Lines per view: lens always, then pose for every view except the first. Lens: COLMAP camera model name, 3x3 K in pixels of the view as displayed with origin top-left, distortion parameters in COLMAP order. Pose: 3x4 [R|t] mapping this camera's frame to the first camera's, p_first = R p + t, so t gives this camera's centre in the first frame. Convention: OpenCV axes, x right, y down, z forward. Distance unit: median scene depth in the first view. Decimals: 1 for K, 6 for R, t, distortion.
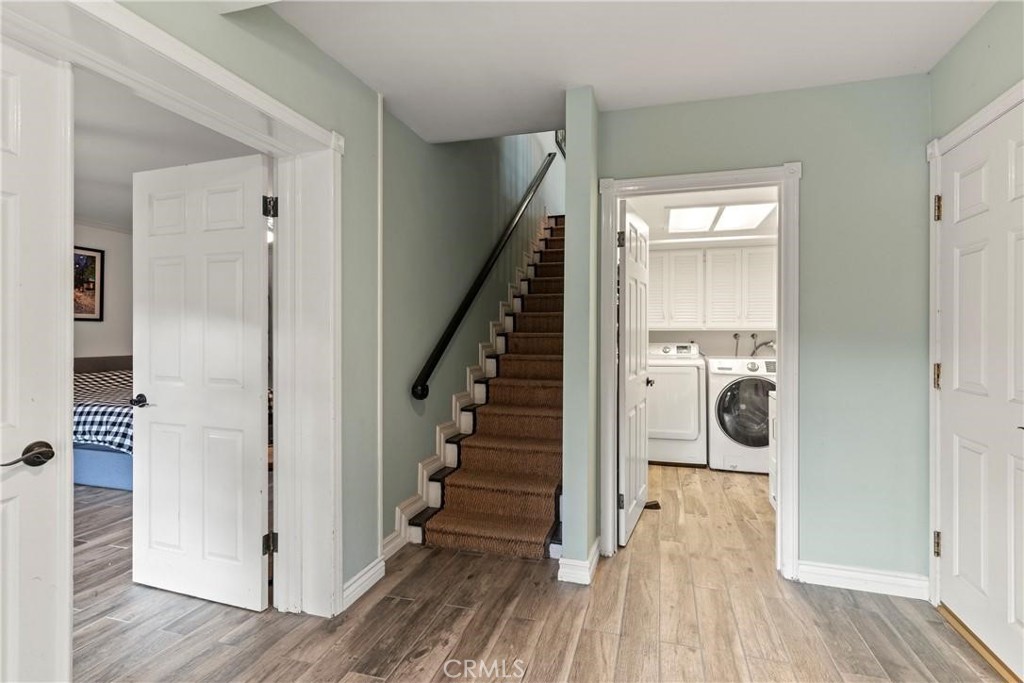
lens RADIAL K [[493.8, 0, 510.8], [0, 493.8, 335.8], [0, 0, 1]] dist [0.000490, 0.000008]
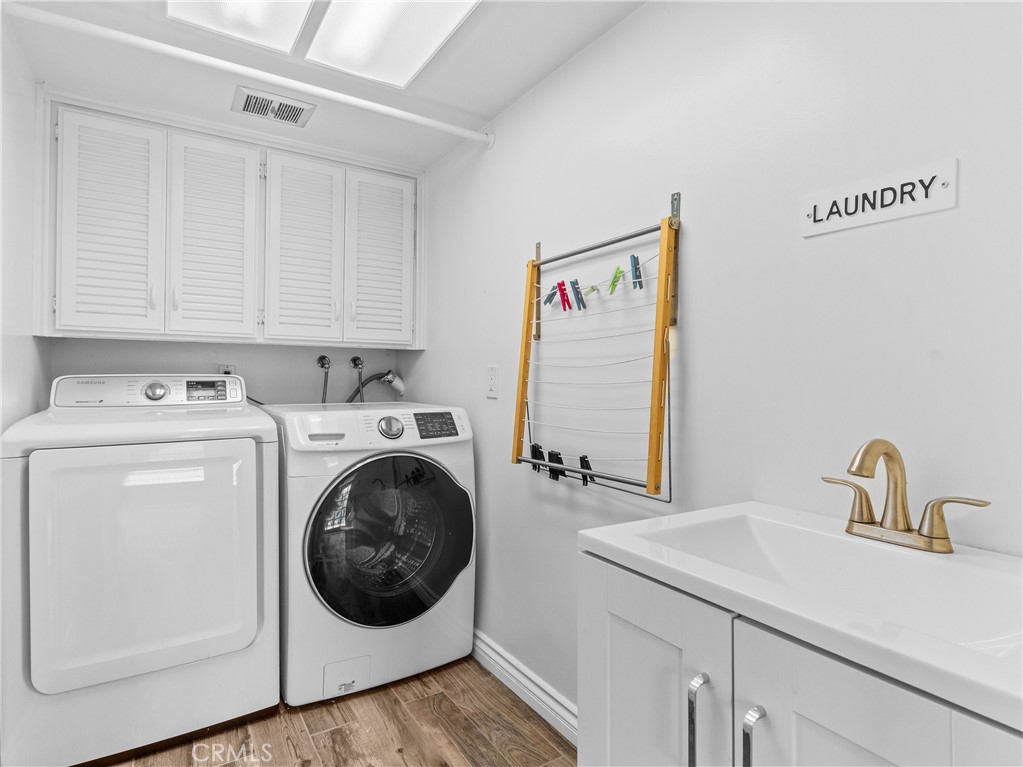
lens RADIAL K [[564.2, 0, 513.2], [0, 564.2, 379.1], [0, 0, 1]] dist [-0.006319, 0.001786]
pose [[0.650858, 0.003719, 0.759190, 0.190876], [-0.003302, 0.999992, -0.002068, 0.021782], [-0.759192, -0.001161, 0.650866, 0.593138]]
